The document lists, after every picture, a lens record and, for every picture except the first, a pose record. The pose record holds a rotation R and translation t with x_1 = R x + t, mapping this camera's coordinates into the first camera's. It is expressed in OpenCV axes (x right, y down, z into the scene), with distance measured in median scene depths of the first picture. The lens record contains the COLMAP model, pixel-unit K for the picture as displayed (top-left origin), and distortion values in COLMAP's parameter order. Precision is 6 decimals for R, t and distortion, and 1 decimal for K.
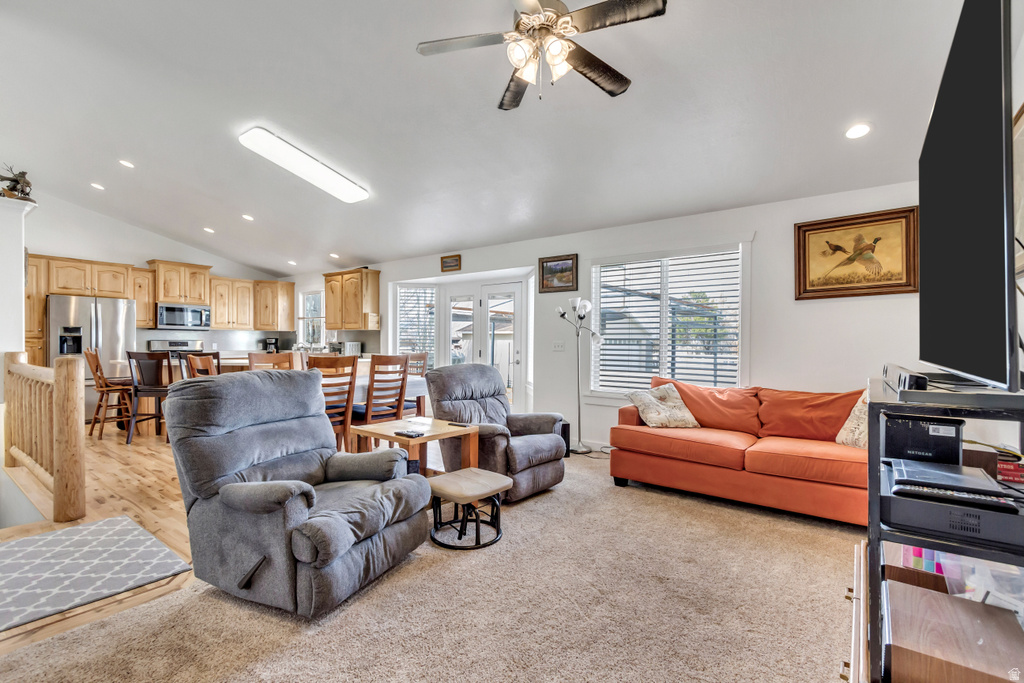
lens RADIAL K [[468.0, 0, 512.5], [0, 468.0, 344.8], [0, 0, 1]] dist [0.016199, -0.007357]
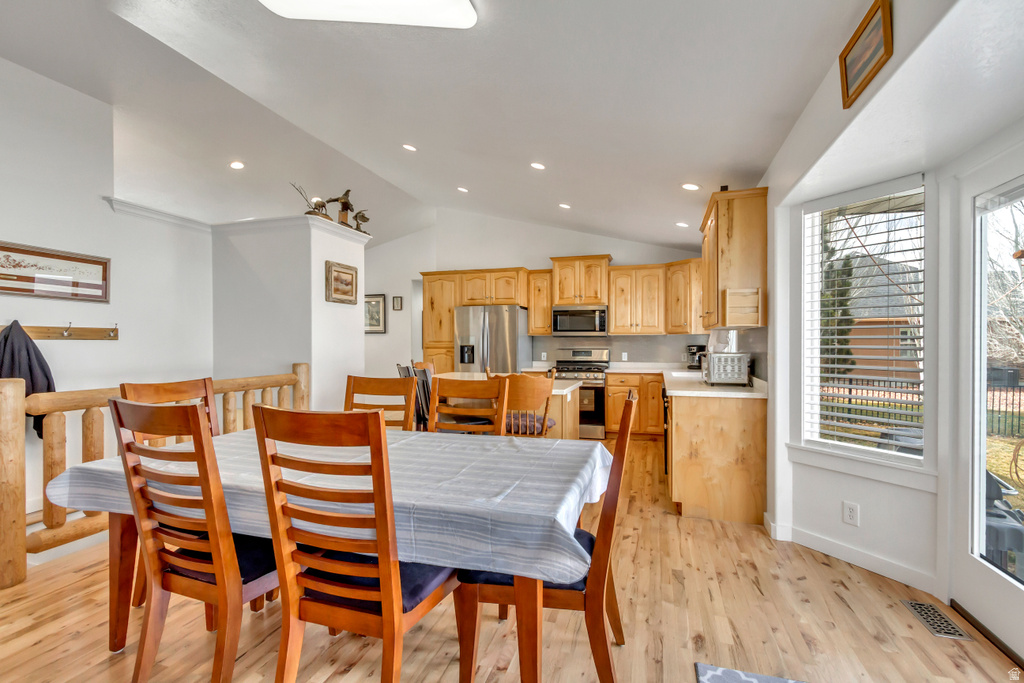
lens RADIAL K [[468.0, 0, 512.5], [0, 468.0, 344.8], [0, 0, 1]] dist [0.016199, -0.007357]
pose [[0.346805, -0.006893, -0.937912, 0.037542], [-0.001513, 0.999968, -0.007908, -0.011243], [0.937936, 0.004162, 0.346784, 0.643610]]
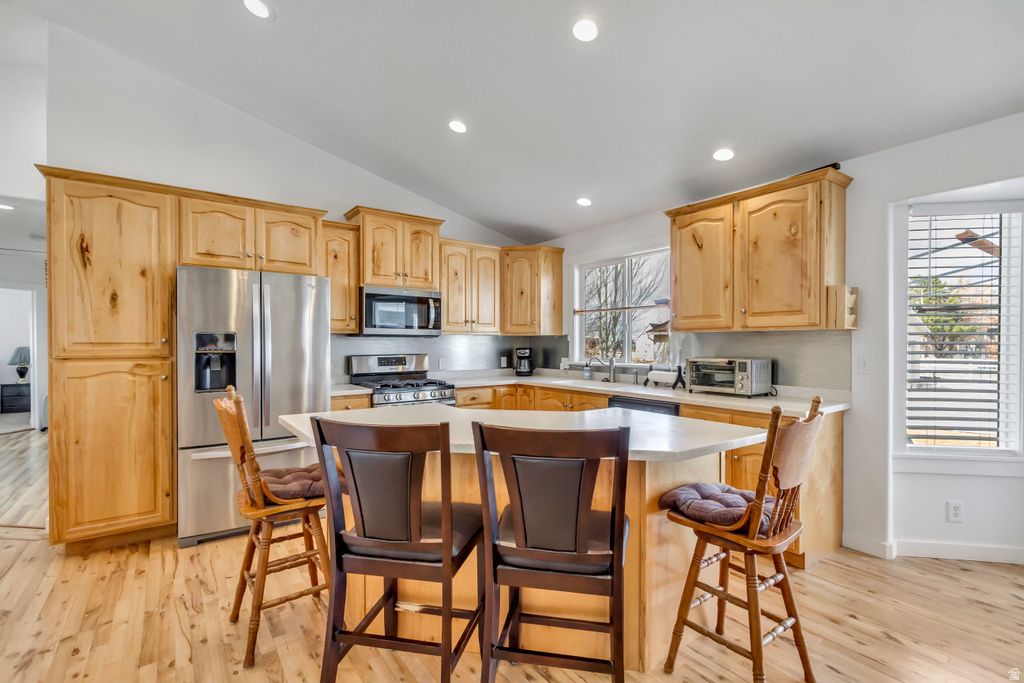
lens RADIAL K [[468.0, 0, 512.5], [0, 468.0, 344.8], [0, 0, 1]] dist [0.016199, -0.007357]
pose [[0.957959, -0.007490, -0.286807, -0.446355], [0.006697, 0.999971, -0.003746, -0.019750], [0.286827, 0.001668, 0.957981, 0.548237]]
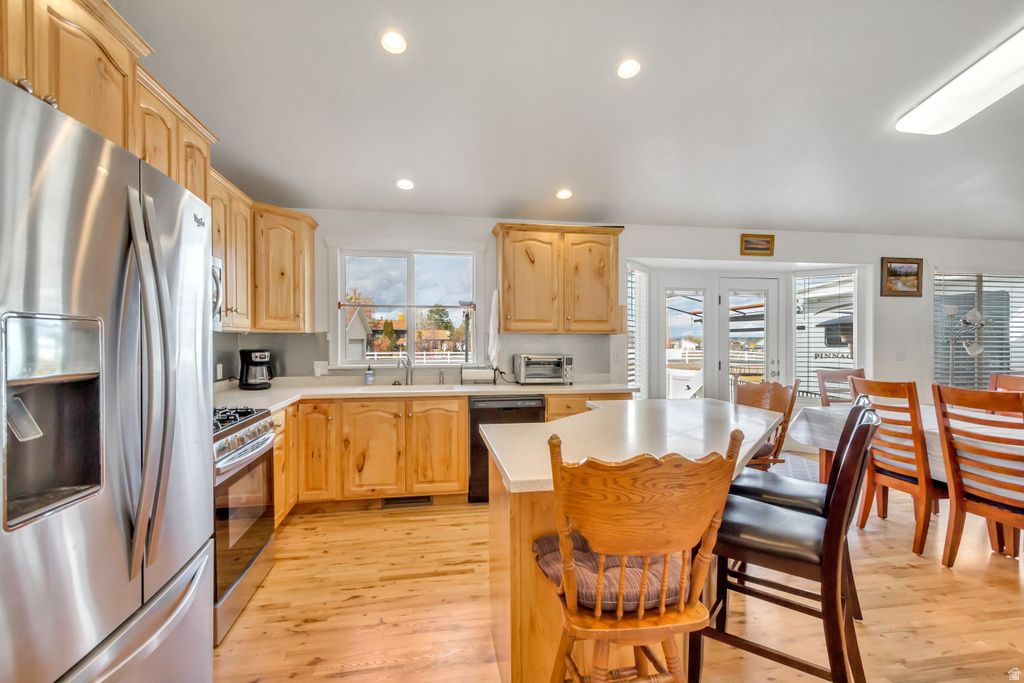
lens RADIAL K [[468.0, 0, 512.5], [0, 468.0, 344.8], [0, 0, 1]] dist [0.016199, -0.007357]
pose [[0.677479, -0.017627, 0.735331, -0.823215], [0.008087, 0.999831, 0.016516, -0.029077], [-0.735498, -0.005243, 0.677507, 0.690318]]
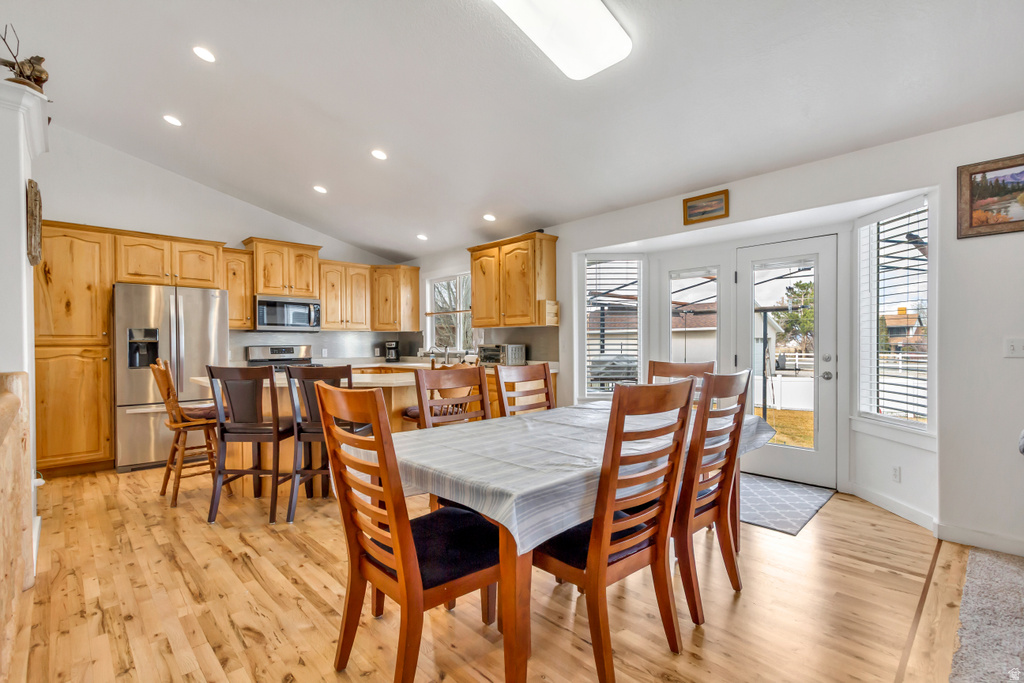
lens RADIAL K [[468.0, 0, 512.5], [0, 468.0, 344.8], [0, 0, 1]] dist [0.016199, -0.007357]
pose [[0.988350, -0.014076, -0.151546, -0.249481], [0.013884, 0.999901, -0.002323, -0.004276], [0.151563, 0.000192, 0.988448, 0.338297]]
